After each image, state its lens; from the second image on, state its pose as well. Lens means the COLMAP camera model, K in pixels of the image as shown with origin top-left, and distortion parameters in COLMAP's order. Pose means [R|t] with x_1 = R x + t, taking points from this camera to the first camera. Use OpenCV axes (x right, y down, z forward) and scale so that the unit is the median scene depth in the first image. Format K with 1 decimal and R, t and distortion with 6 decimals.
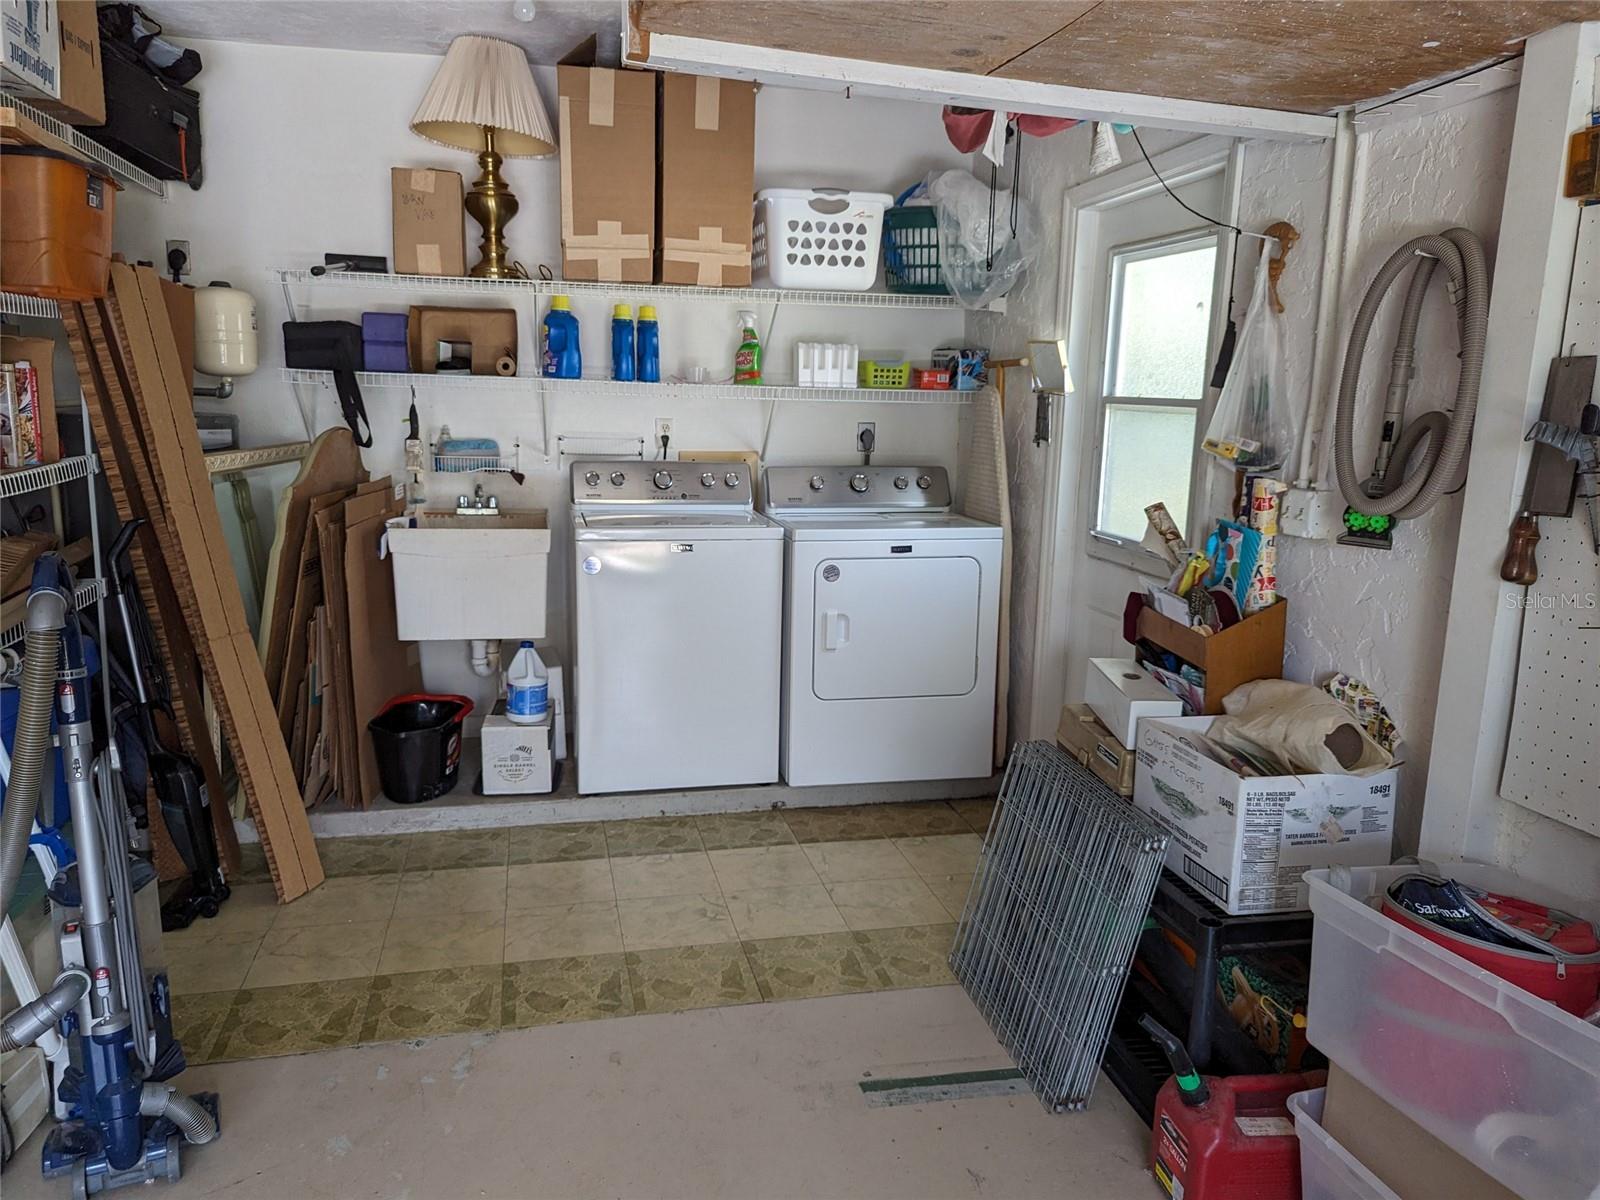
lens RADIAL K [[1122.7, 0, 781.6], [0, 1122.7, 603.4], [0, 0, 1]] dist [0.027346, -0.017037]
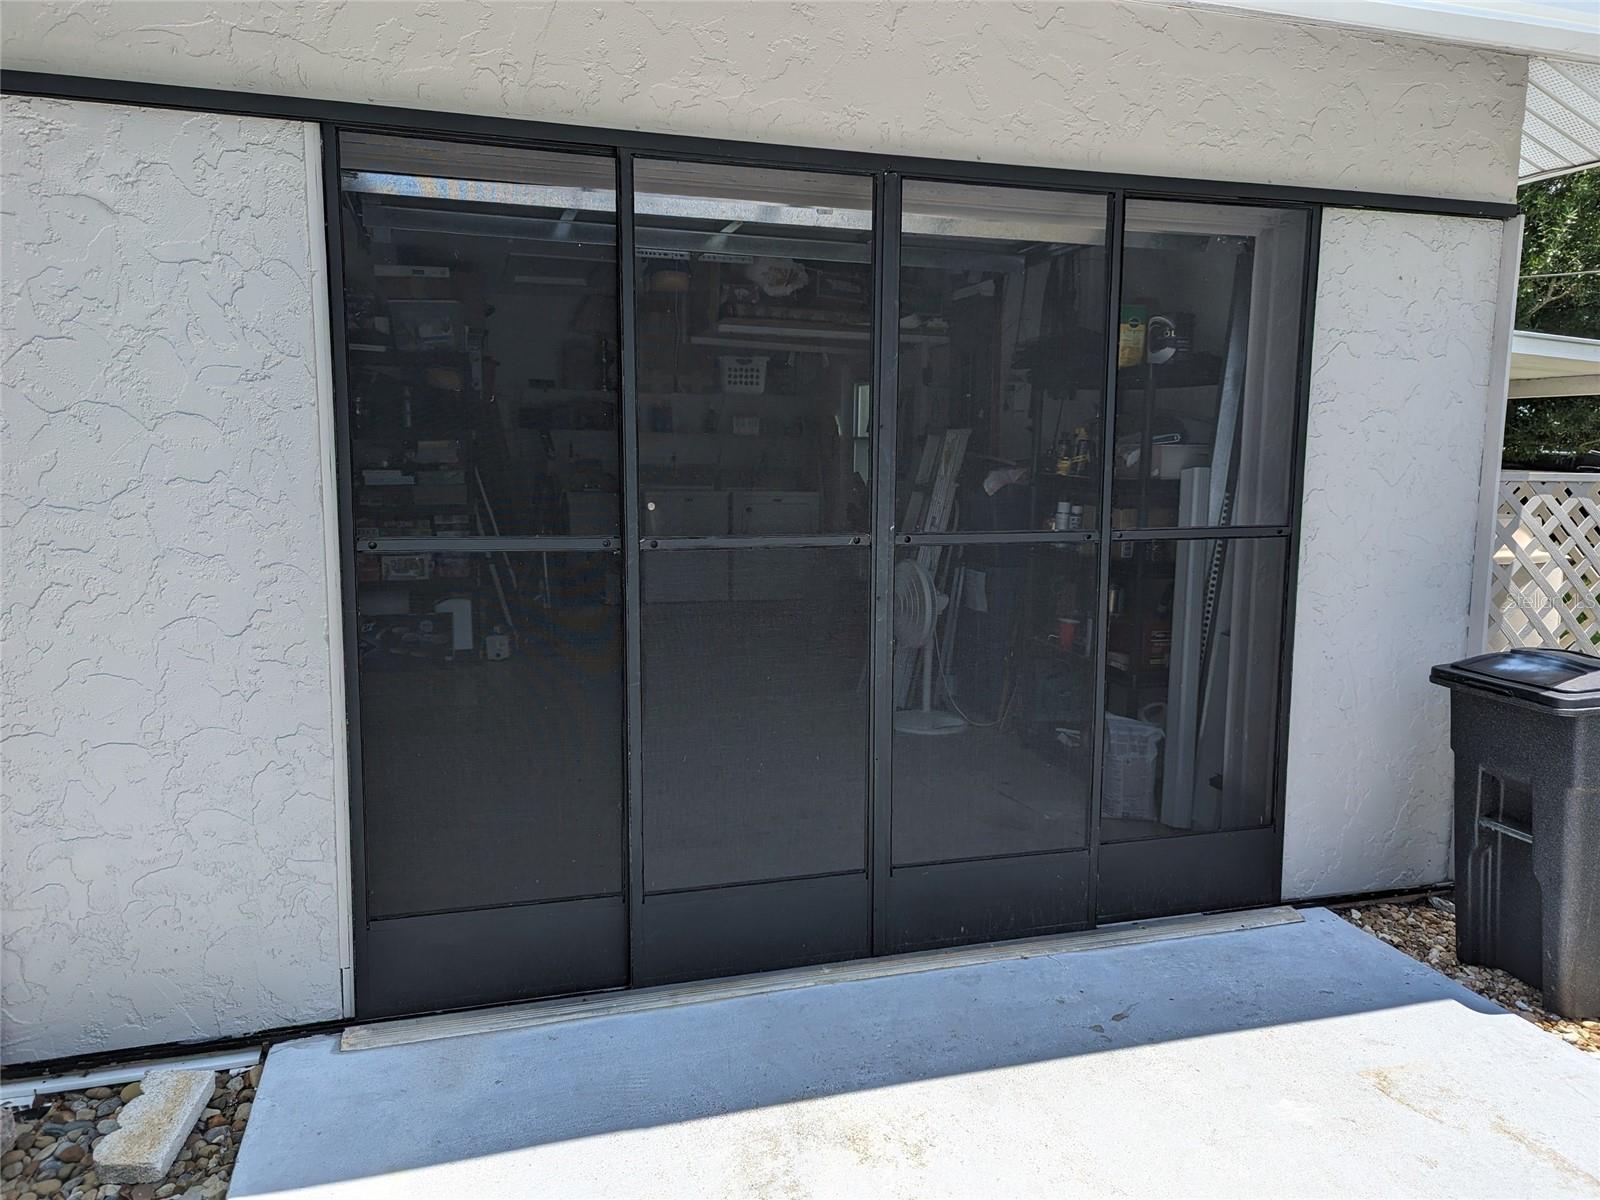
lens RADIAL K [[1127.0, 0, 794.6], [0, 1127.0, 607.4], [0, 0, 1]] dist [0.071384, -0.063321]
pose [[0.997418, -0.020834, 0.068720, -0.029587], [0.023921, 0.998727, -0.044412, 0.300495], [-0.067707, 0.045942, 0.996647, -1.459407]]
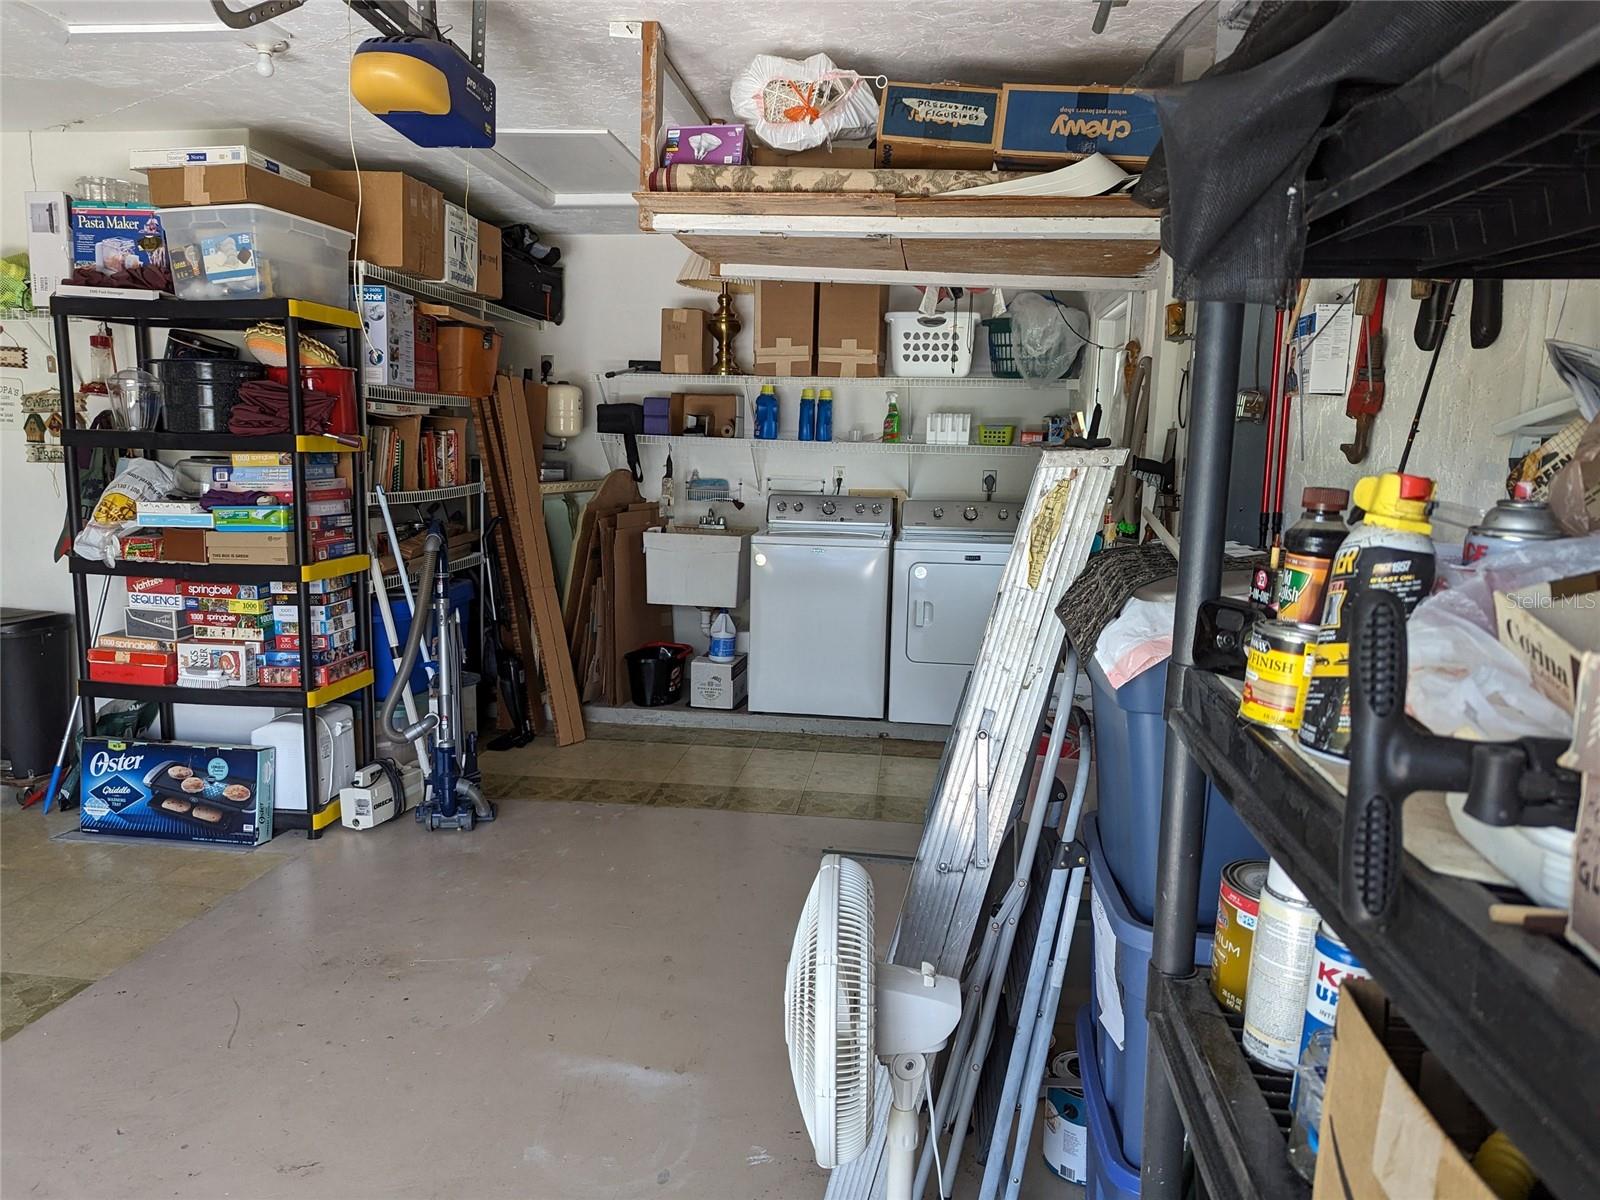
lens RADIAL K [[1121.4, 0, 781.0], [0, 1121.4, 601.3], [0, 0, 1]] dist [0.070564, -0.061643]
pose [[0.940182, 0.049029, -0.337127, 0.366264], [-0.066504, 0.996965, -0.040478, 0.080895], [0.334119, 0.060477, 0.940589, -0.417006]]
